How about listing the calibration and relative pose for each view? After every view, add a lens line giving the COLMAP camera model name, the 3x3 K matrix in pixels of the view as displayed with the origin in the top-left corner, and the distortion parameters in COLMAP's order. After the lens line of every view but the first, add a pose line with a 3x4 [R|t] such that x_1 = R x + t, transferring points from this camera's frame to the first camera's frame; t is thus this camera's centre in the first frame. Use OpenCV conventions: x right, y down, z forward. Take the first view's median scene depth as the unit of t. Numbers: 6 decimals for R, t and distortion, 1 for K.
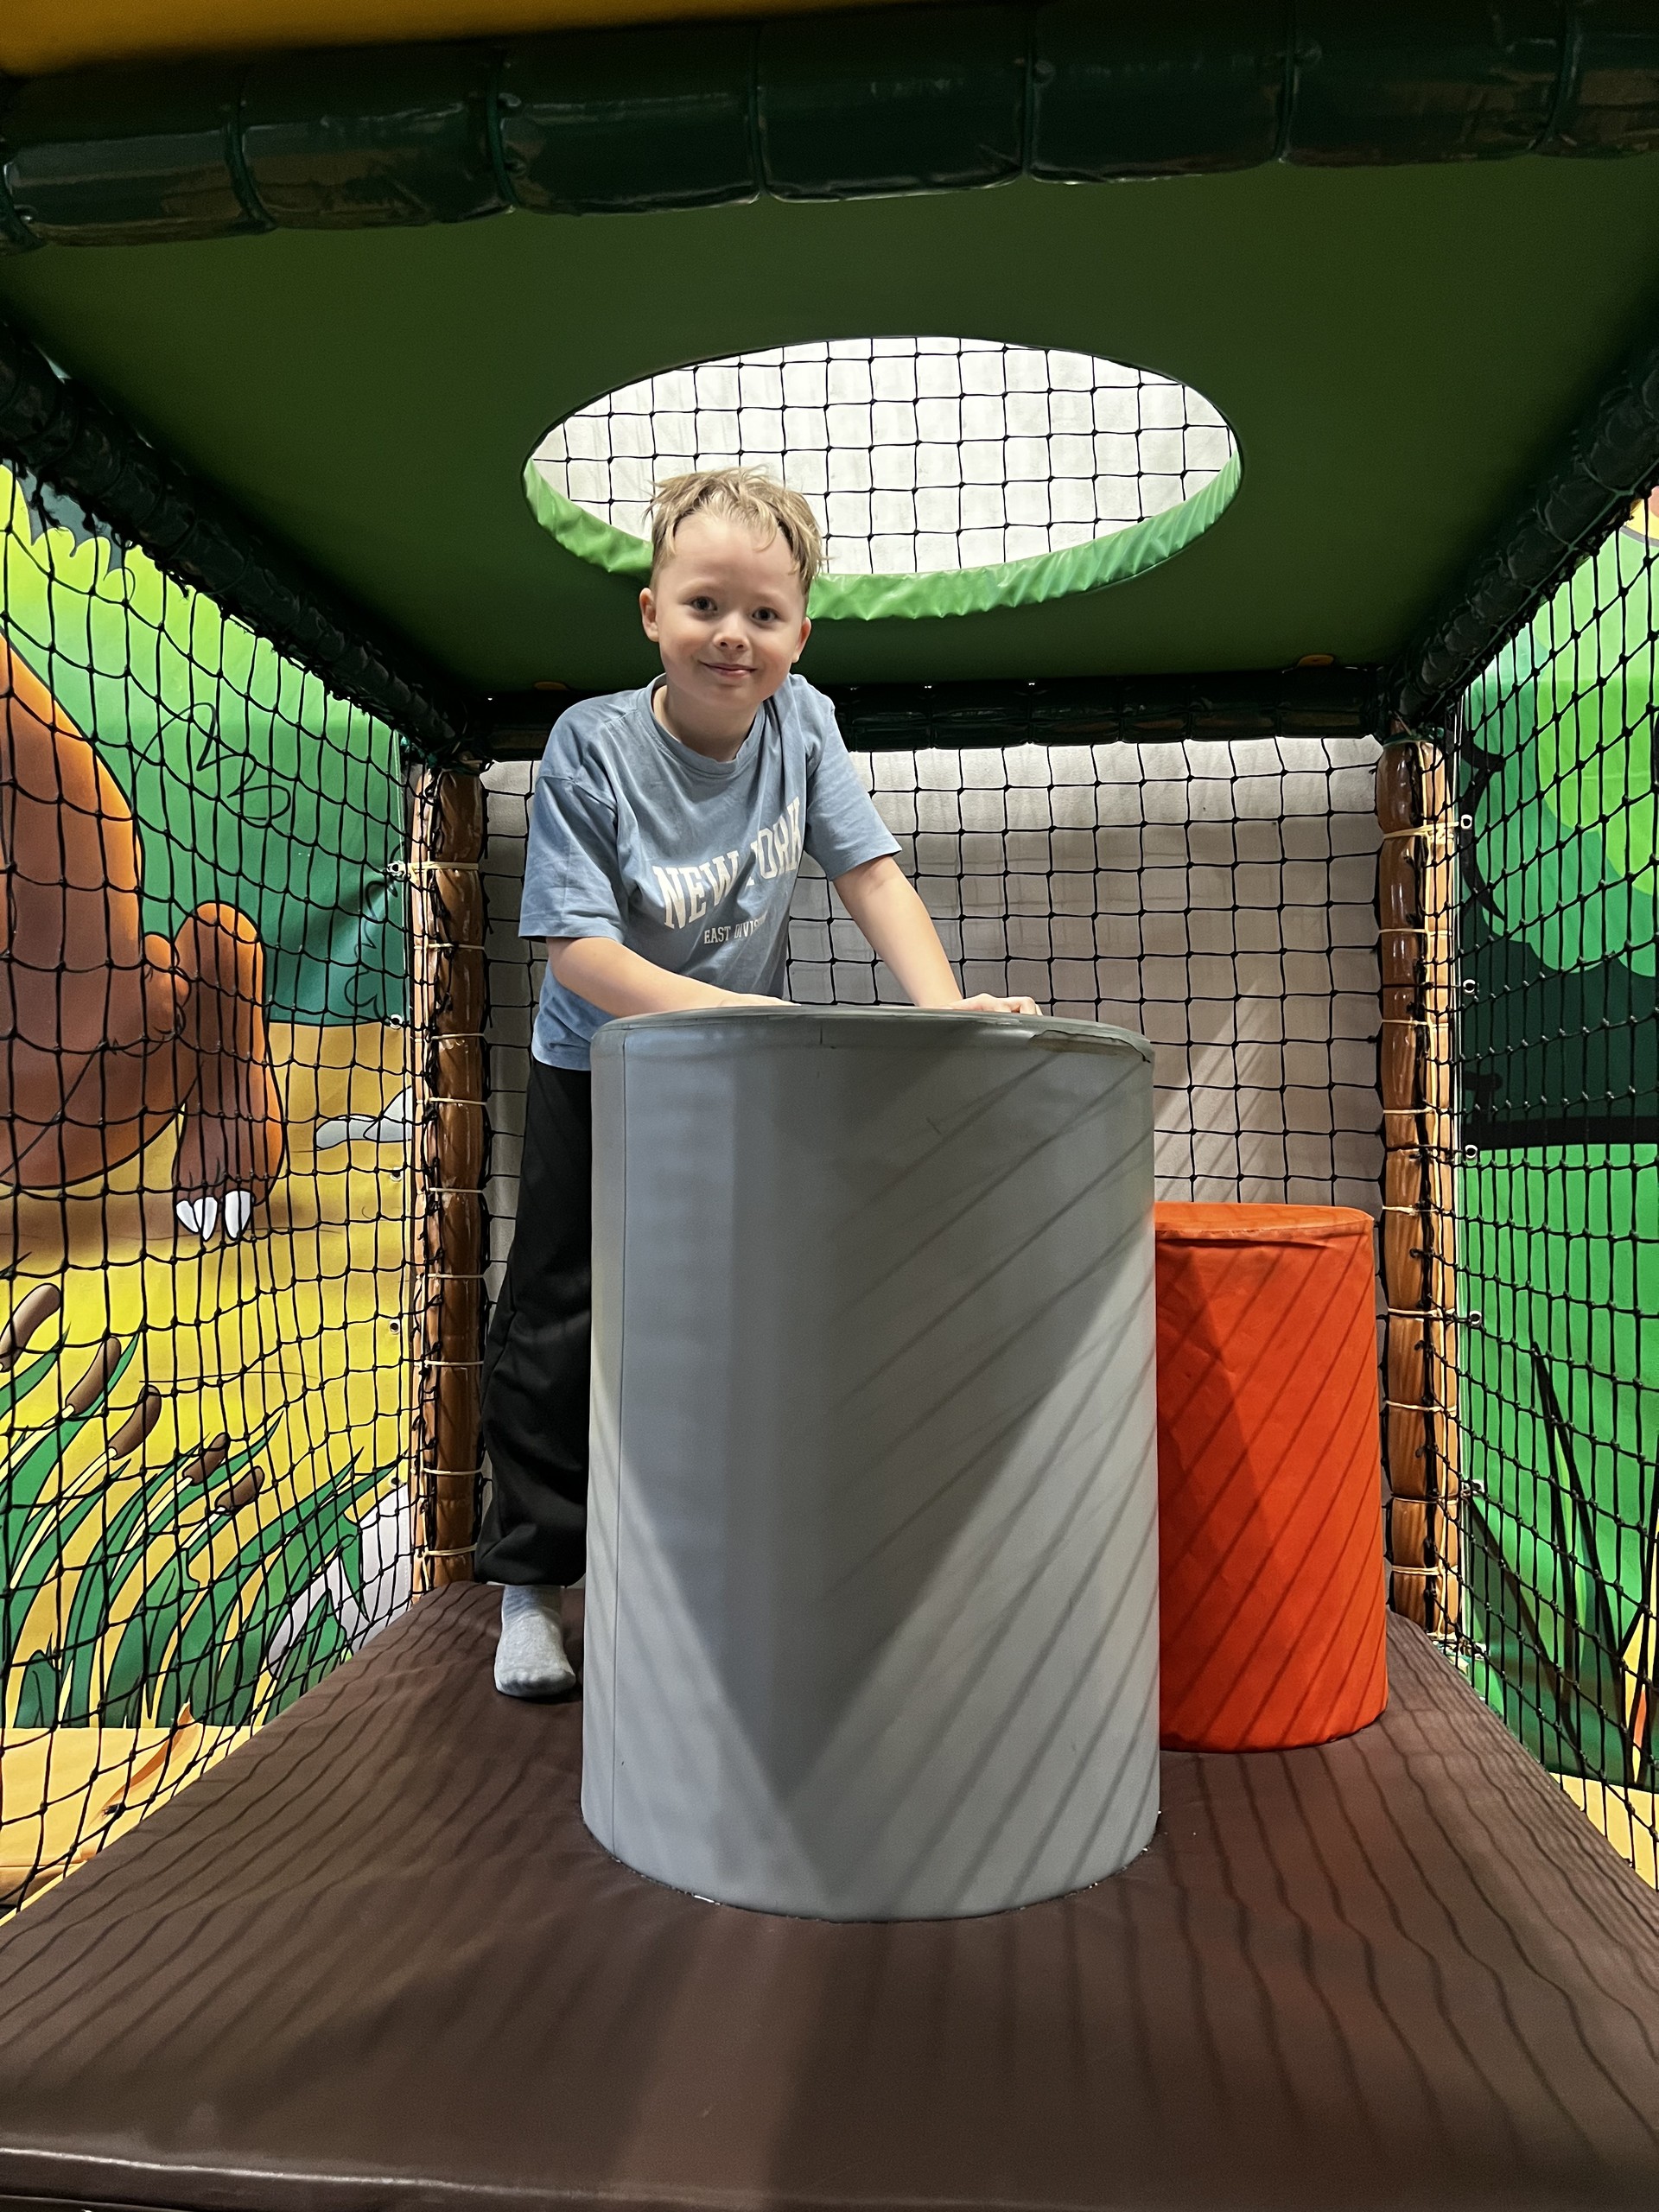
lens RADIAL K [[1681.2, 0, 821.0], [0, 1681.2, 1110.1], [0, 0, 1]] dist [0.102203, -0.097604]
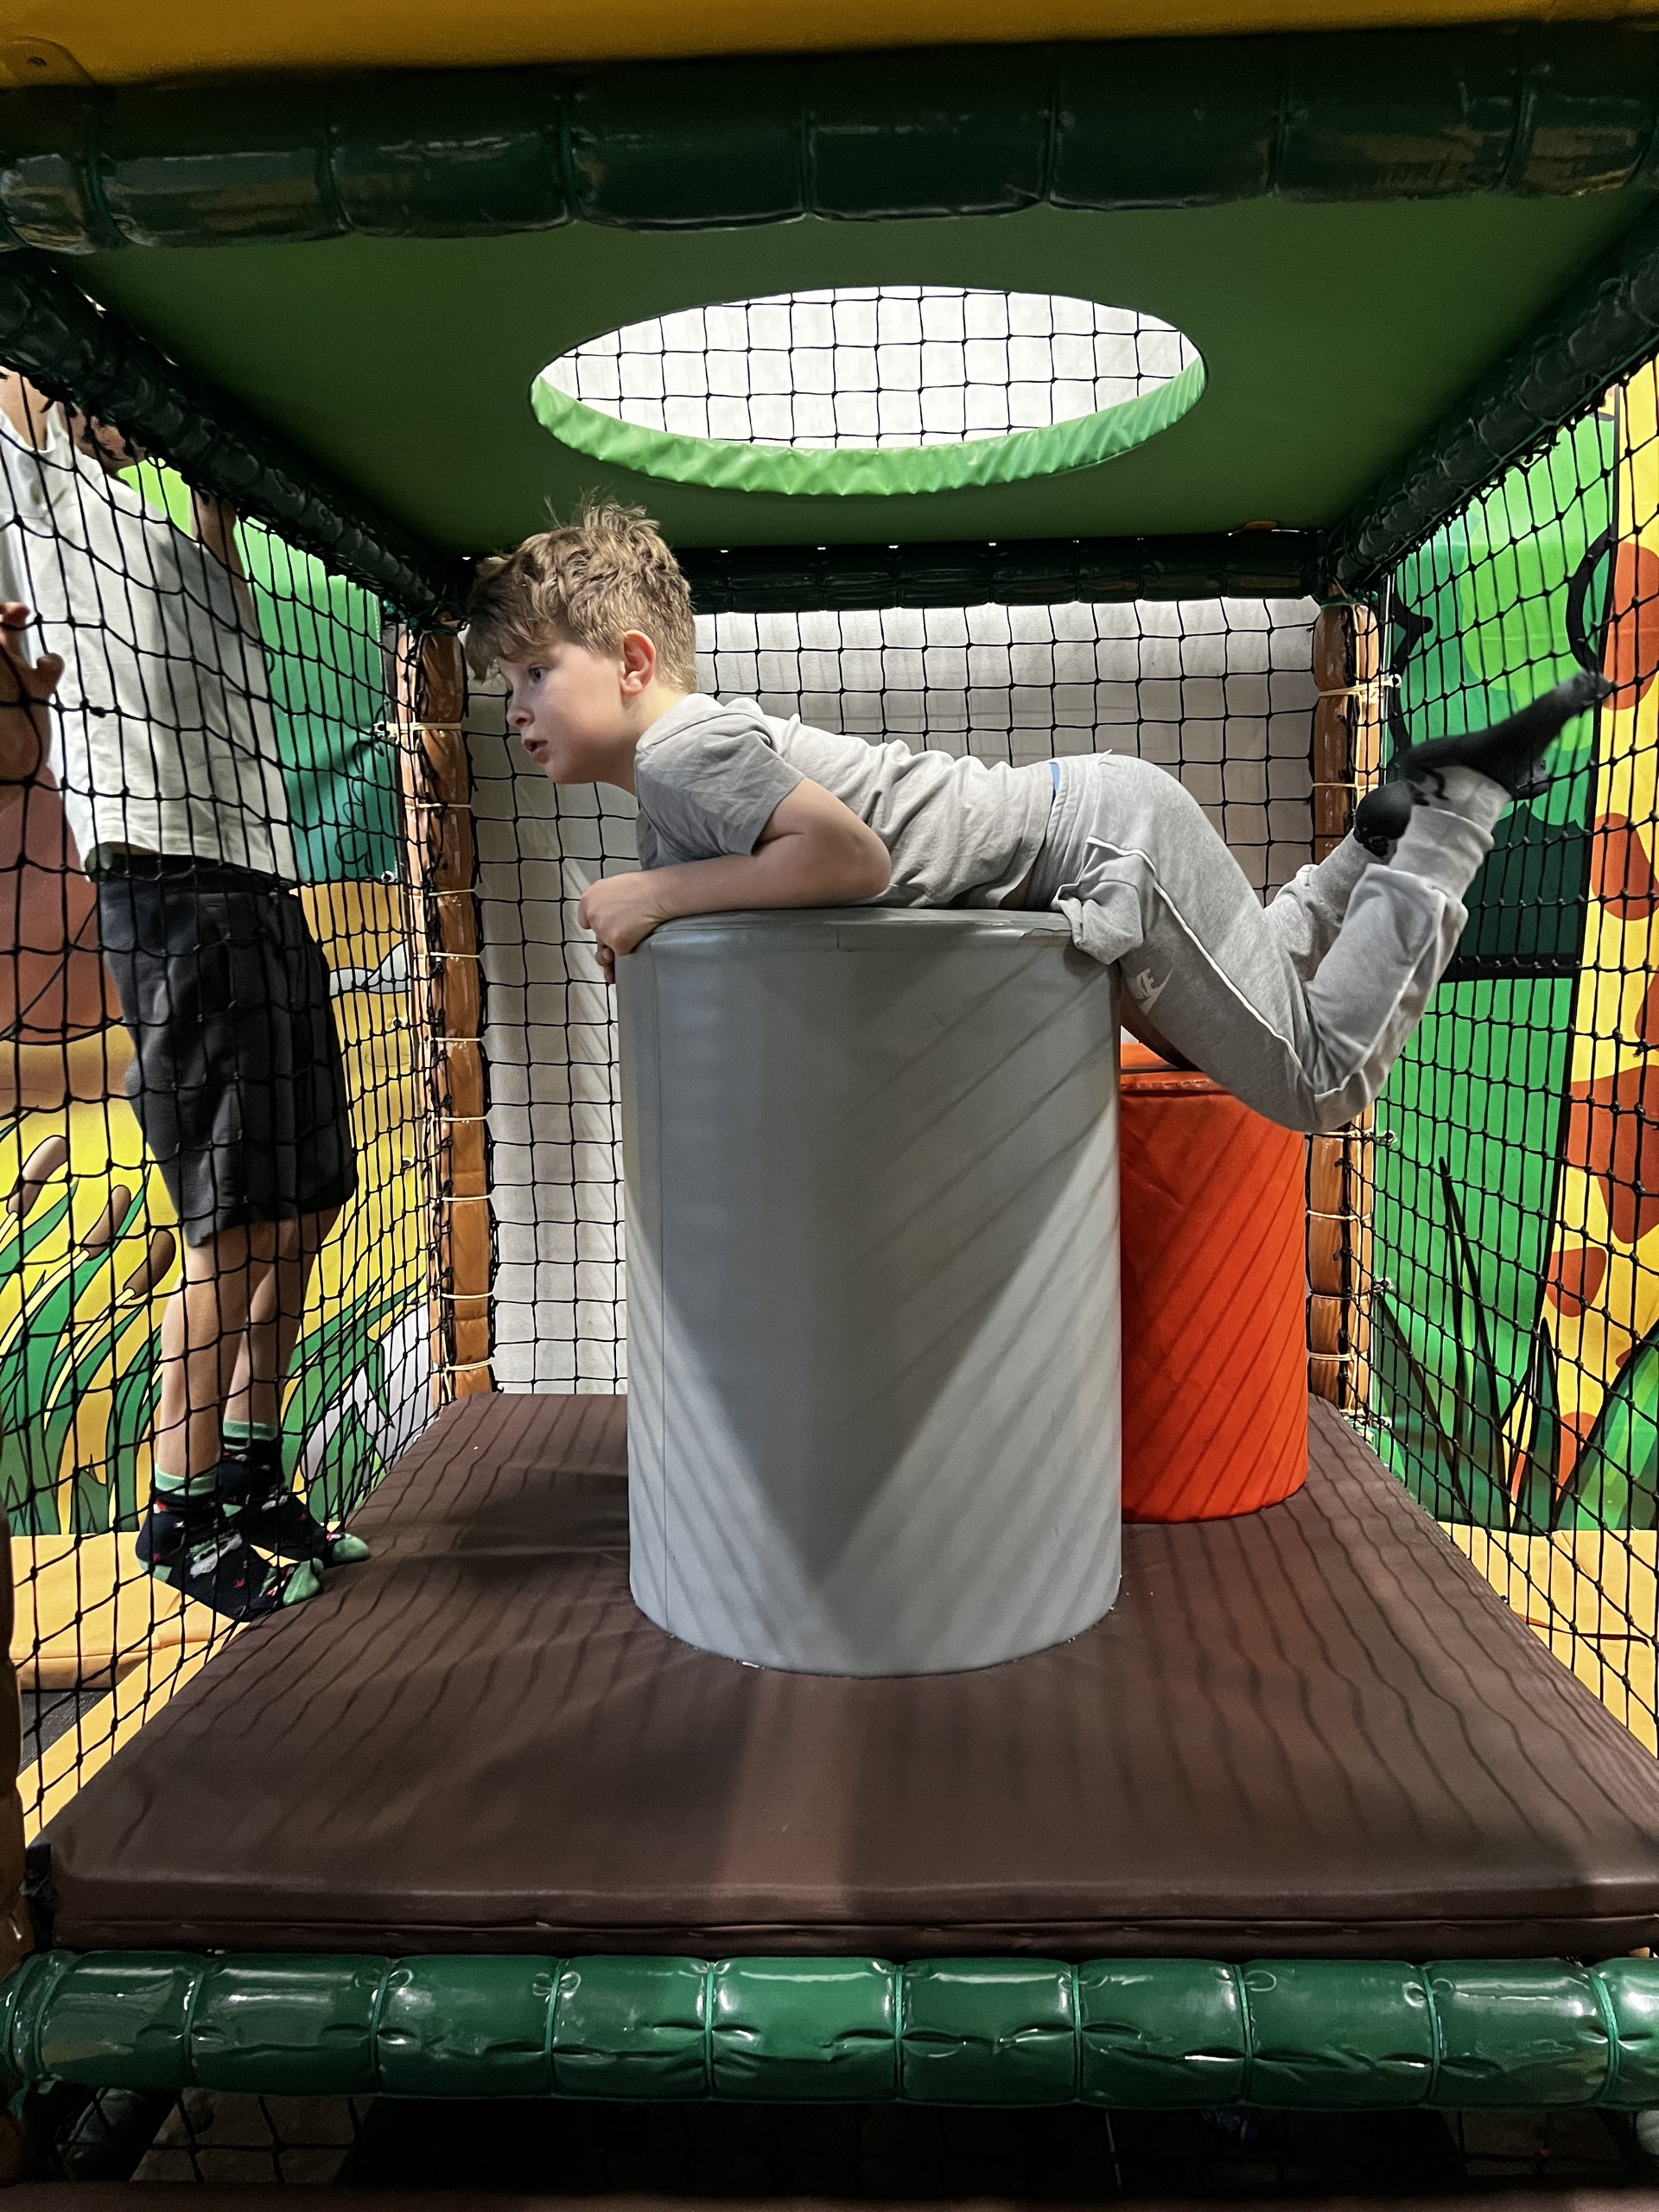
lens RADIAL K [[1680.8, 0, 829.5], [0, 1680.8, 1106.0], [0, 0, 1]] dist [0.082936, -0.068996]
pose [[0.998221, -0.023853, 0.054635, -0.045028], [0.016523, 0.991260, 0.130885, -0.051335], [-0.057279, -0.129750, 0.989891, -0.081316]]
